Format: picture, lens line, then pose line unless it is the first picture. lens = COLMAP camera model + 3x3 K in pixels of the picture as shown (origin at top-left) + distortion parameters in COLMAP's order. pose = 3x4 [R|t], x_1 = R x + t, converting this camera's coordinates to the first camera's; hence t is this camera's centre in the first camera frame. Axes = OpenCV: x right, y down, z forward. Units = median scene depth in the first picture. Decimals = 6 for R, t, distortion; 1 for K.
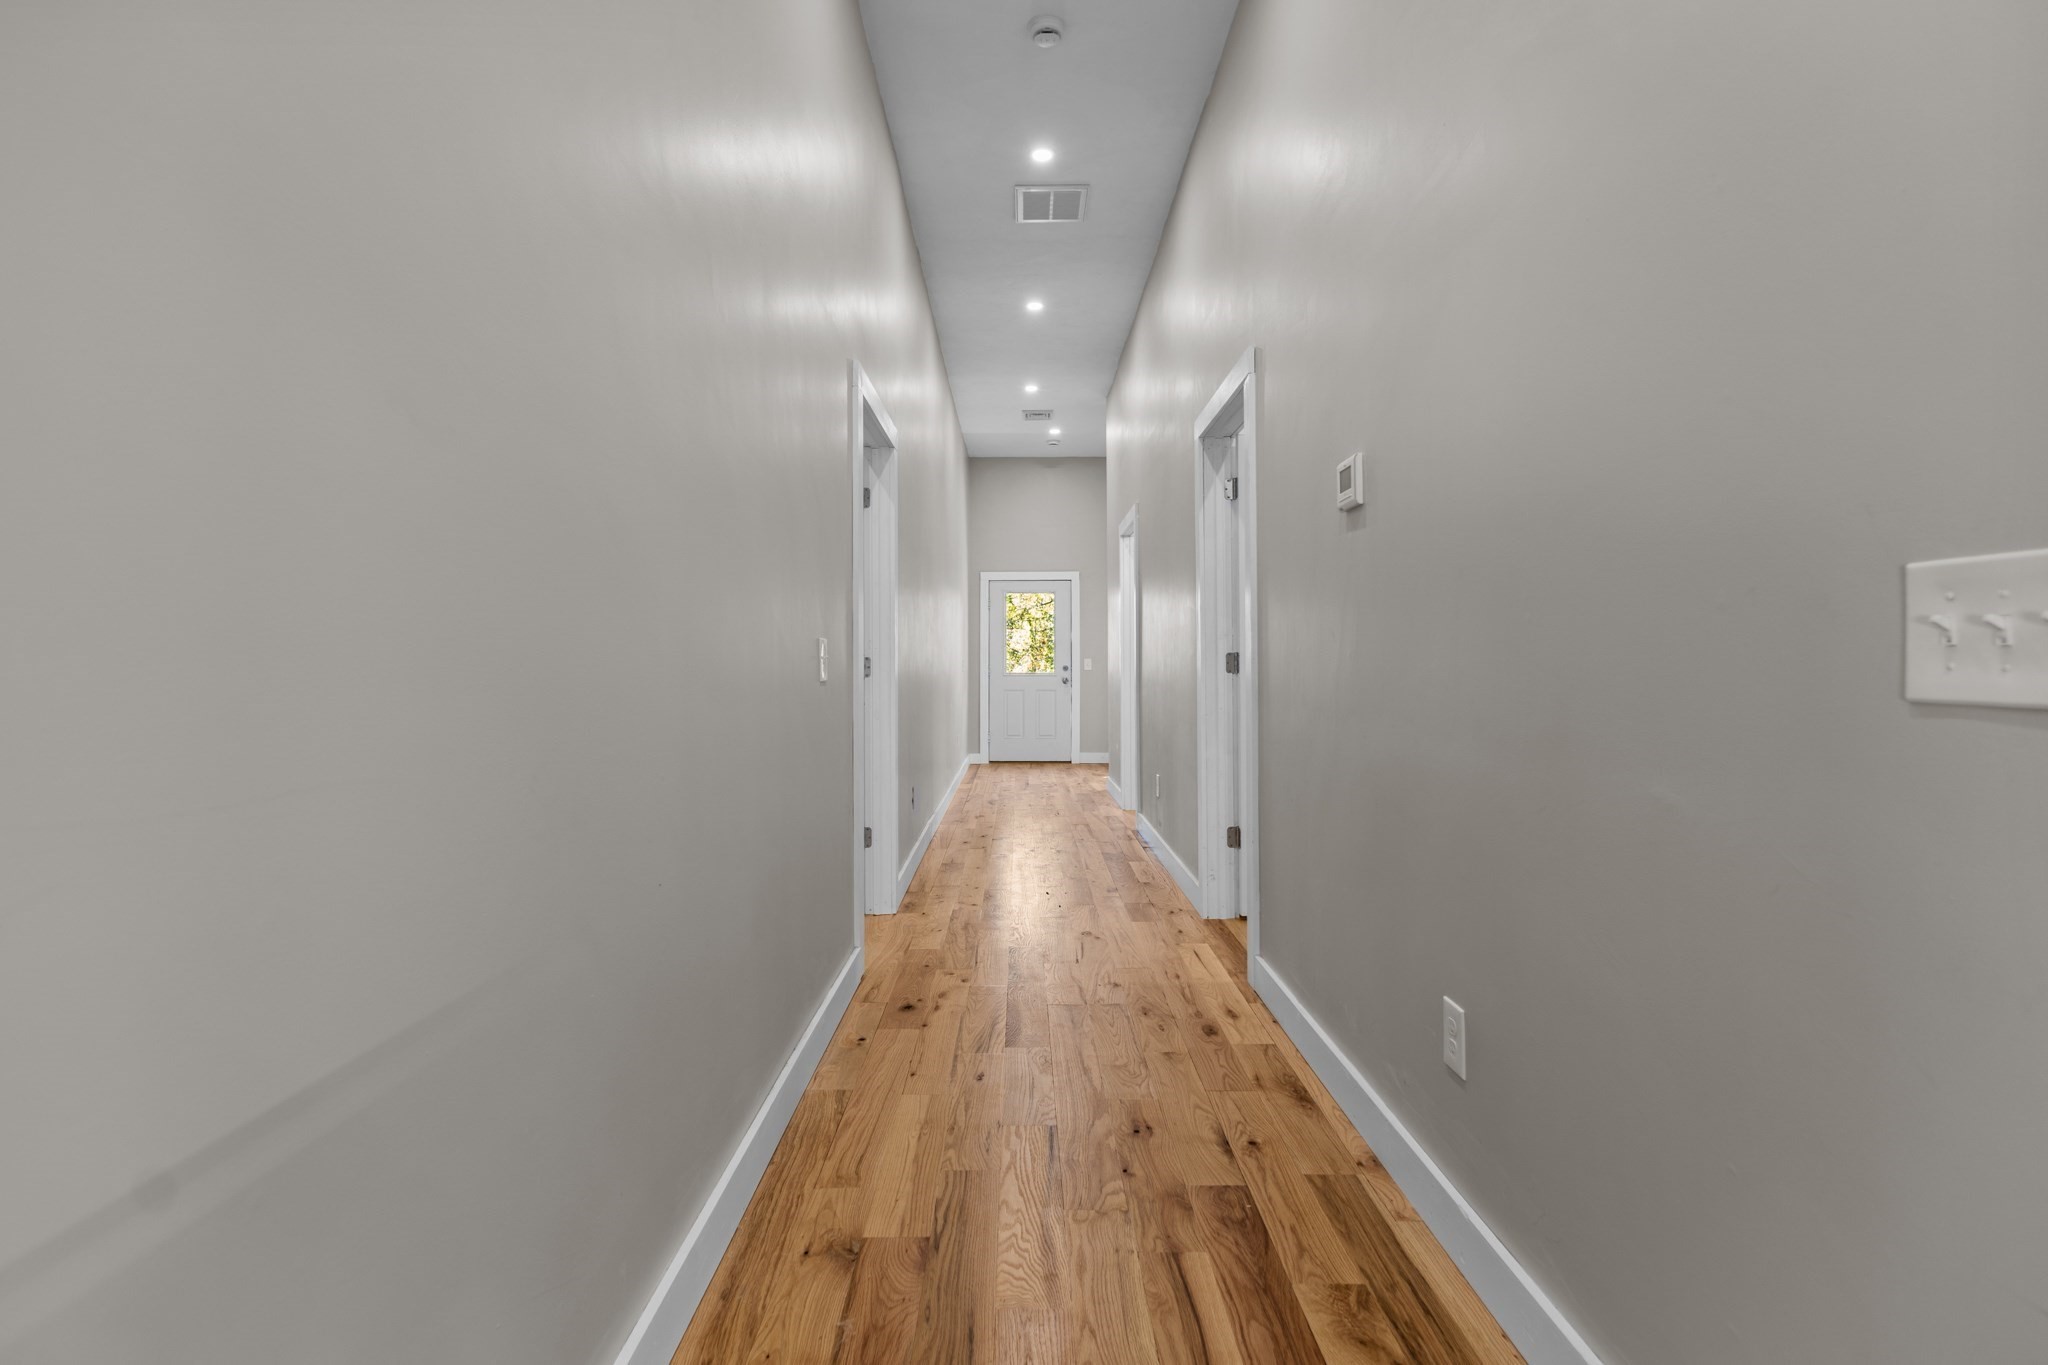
lens RADIAL K [[967.7, 0, 1013.8], [0, 967.7, 661.2], [0, 0, 1]] dist [0.013290, -0.005677]
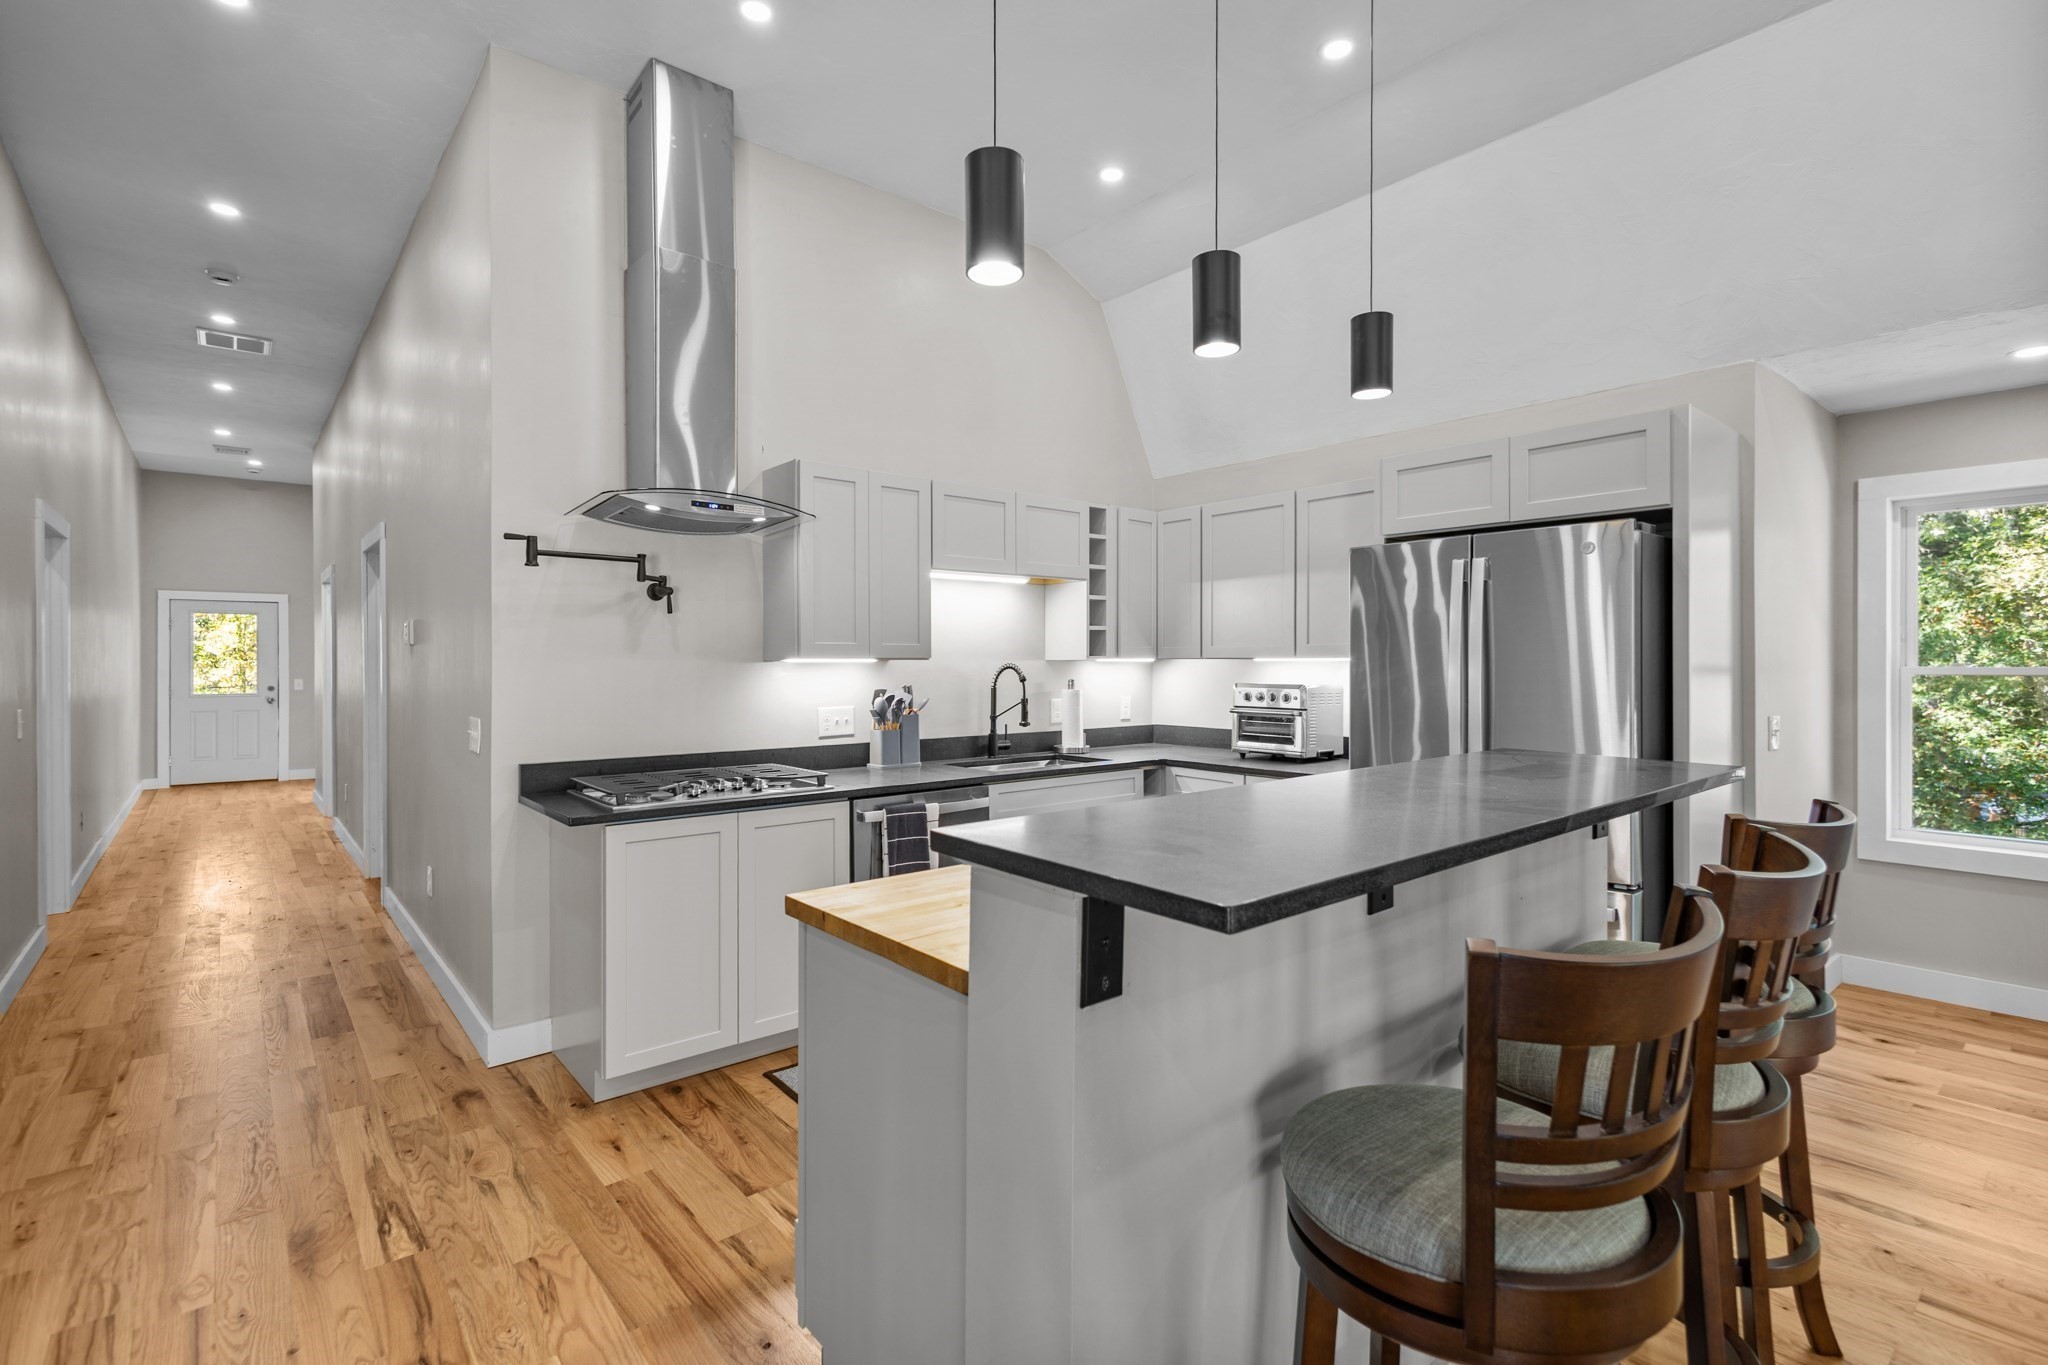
lens RADIAL K [[967.7, 0, 1024.9], [0, 967.7, 668.7], [0, 0, 1]] dist [0.013290, -0.005677]
pose [[0.768454, 0.000122, 0.639905, 0.011957], [-0.007223, 0.999938, 0.008483, -0.043475], [-0.639864, -0.011141, 0.768407, -0.459906]]
